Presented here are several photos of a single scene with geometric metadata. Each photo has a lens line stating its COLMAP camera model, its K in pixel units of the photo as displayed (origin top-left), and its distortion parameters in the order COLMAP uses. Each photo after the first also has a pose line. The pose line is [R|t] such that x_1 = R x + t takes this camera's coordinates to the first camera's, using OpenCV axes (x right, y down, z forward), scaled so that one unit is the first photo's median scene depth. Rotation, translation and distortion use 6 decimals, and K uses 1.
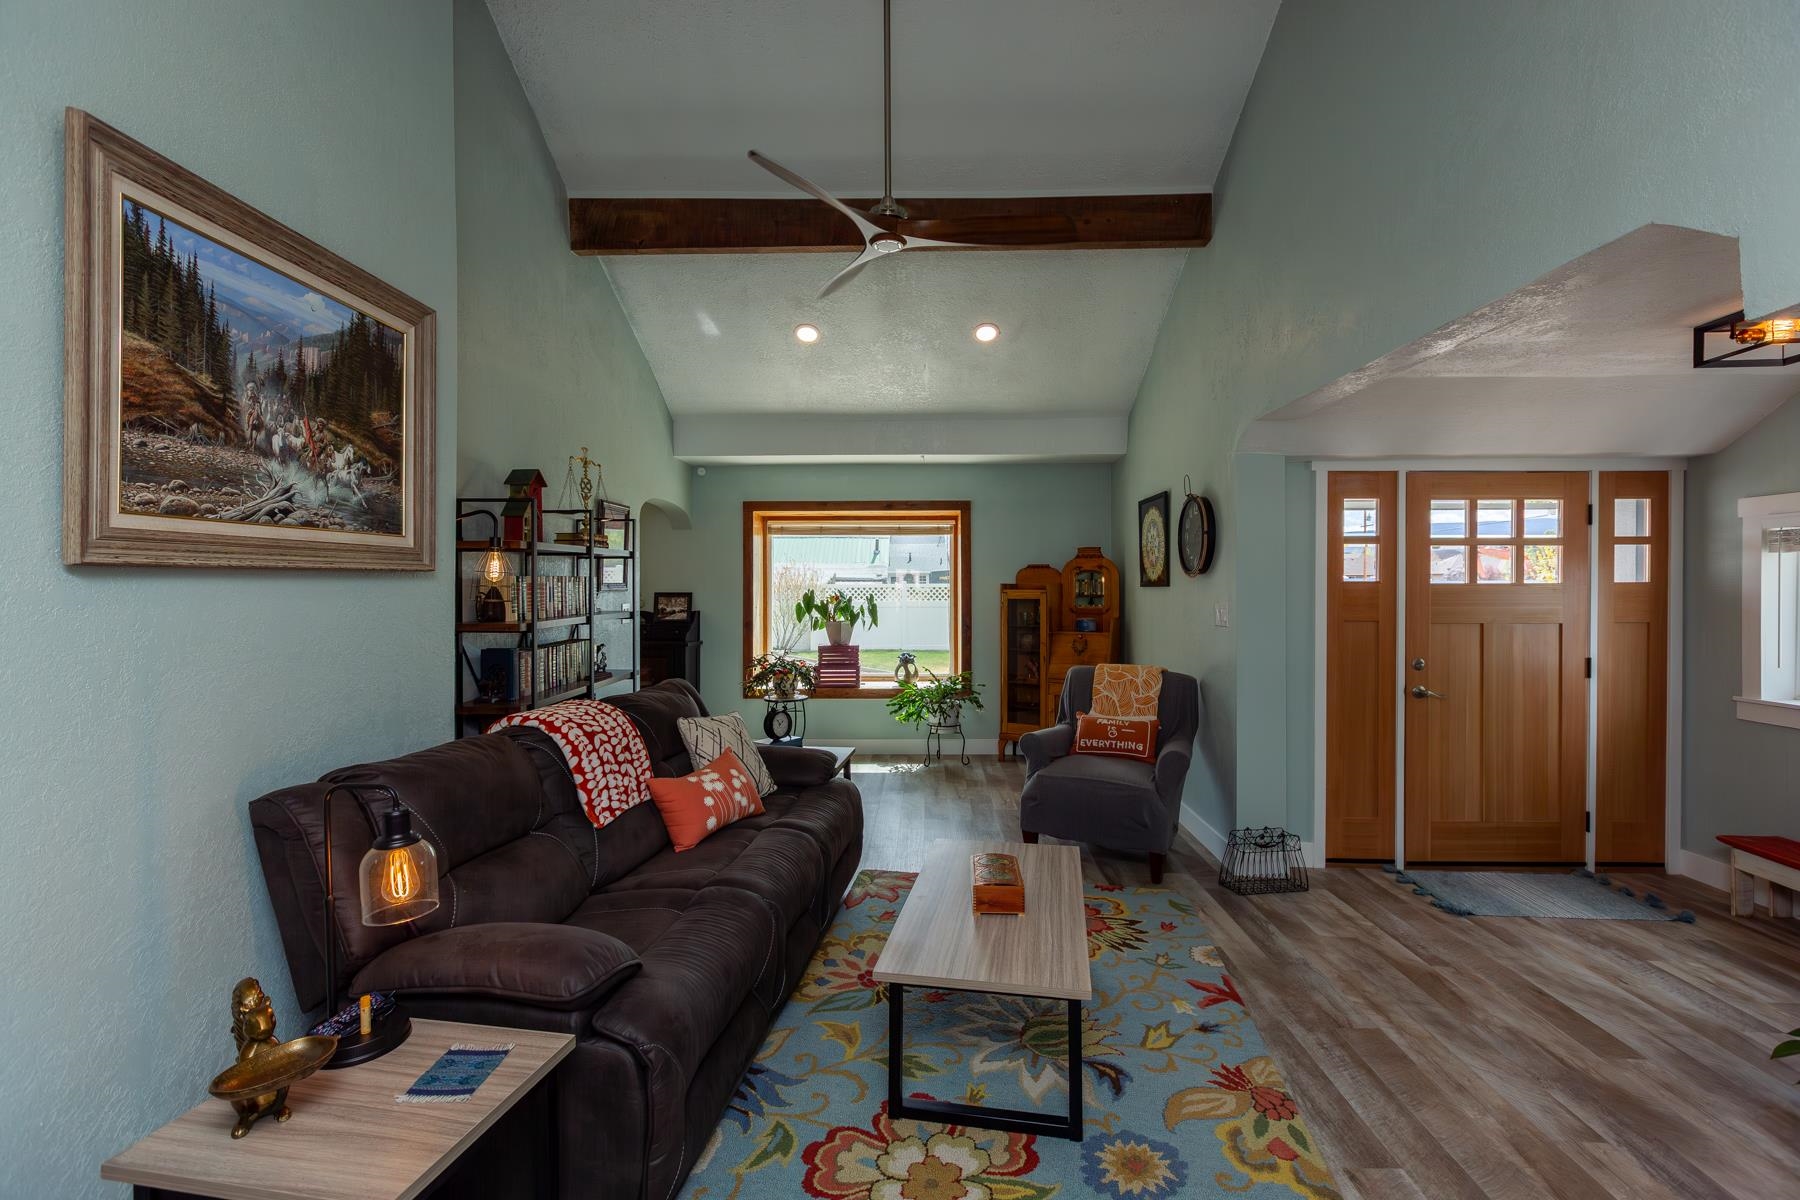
lens RADIAL K [[825.5, 0, 898.4], [0, 825.5, 589.6], [0, 0, 1]] dist [0.003078, -0.000175]
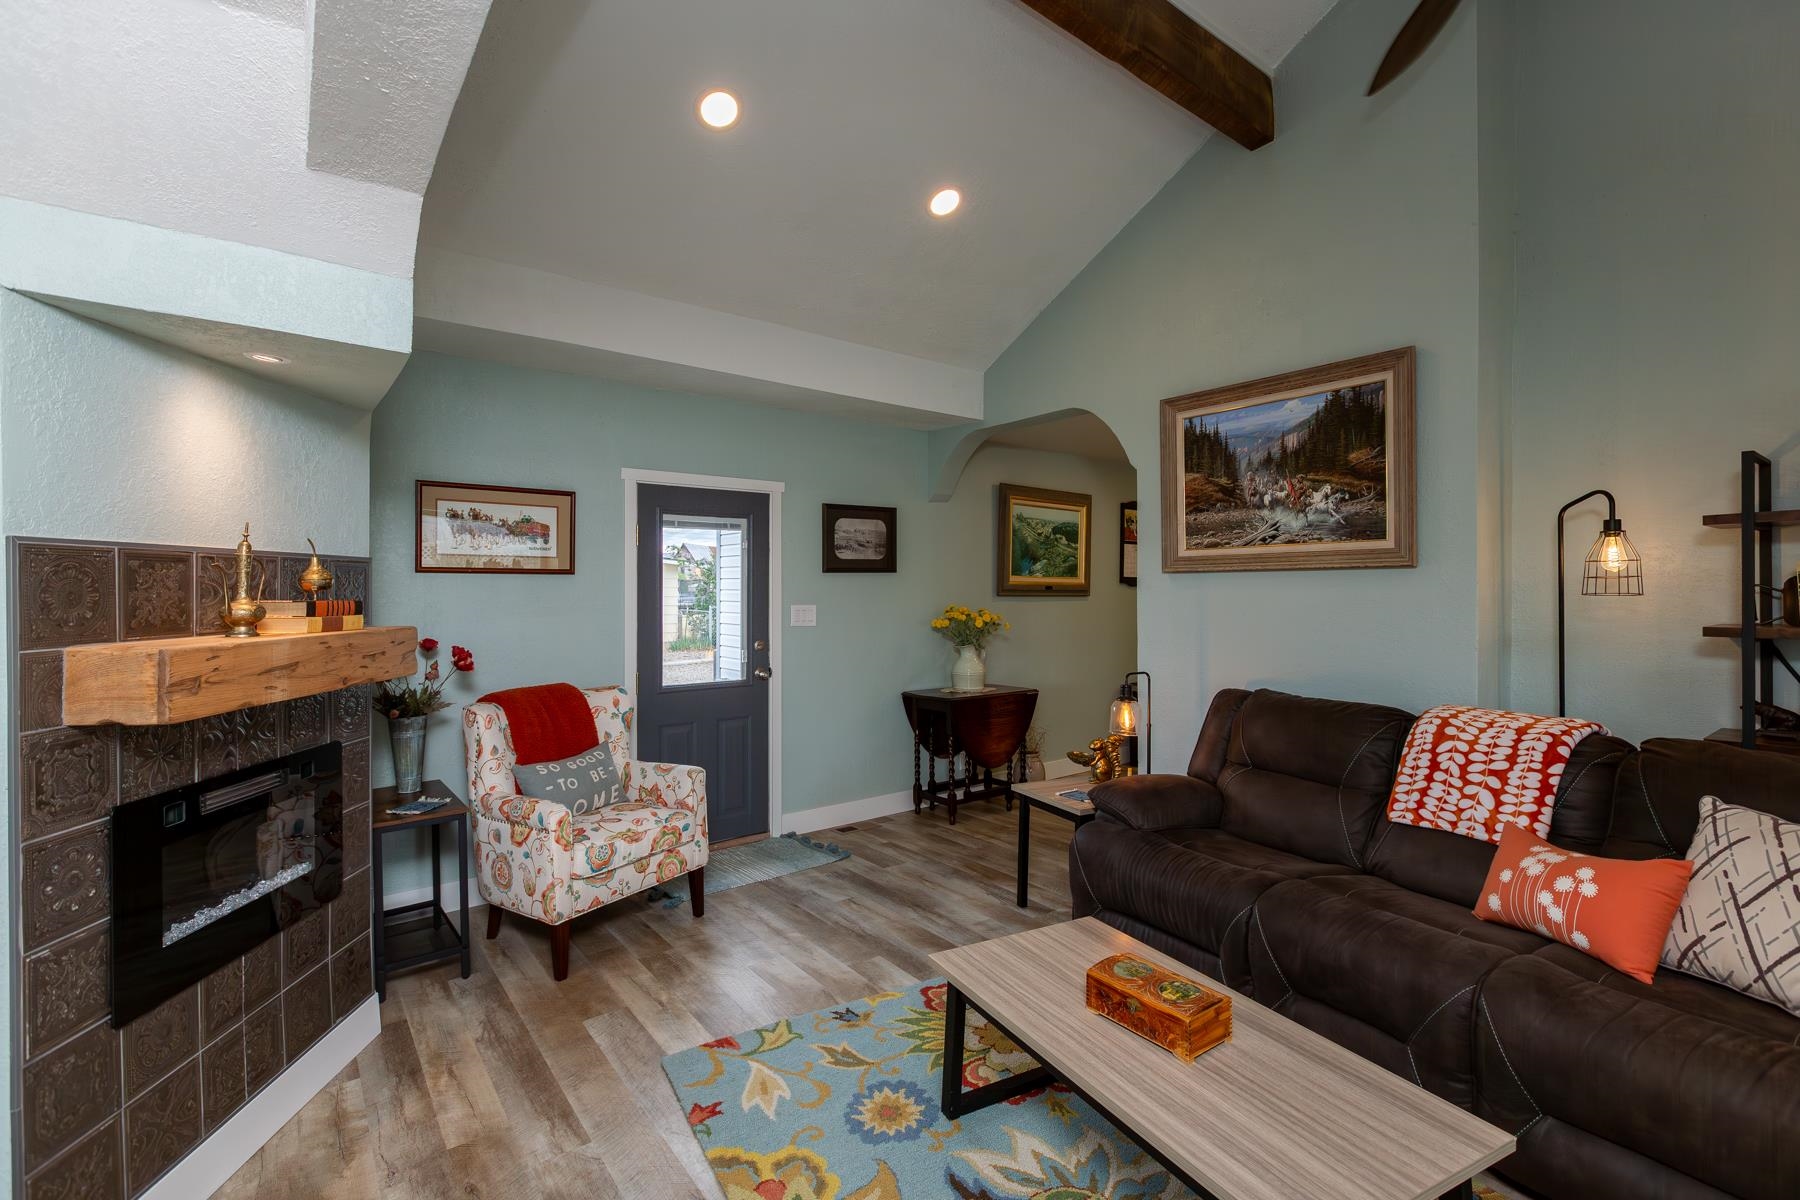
lens RADIAL K [[825.5, 0, 898.4], [0, 825.5, 589.6], [0, 0, 1]] dist [0.003078, -0.000175]
pose [[-0.786110, 0.005158, -0.618066, 0.938717], [0.000351, 0.999969, 0.007898, 0.002564], [0.618087, 0.005992, -0.786087, 1.847351]]
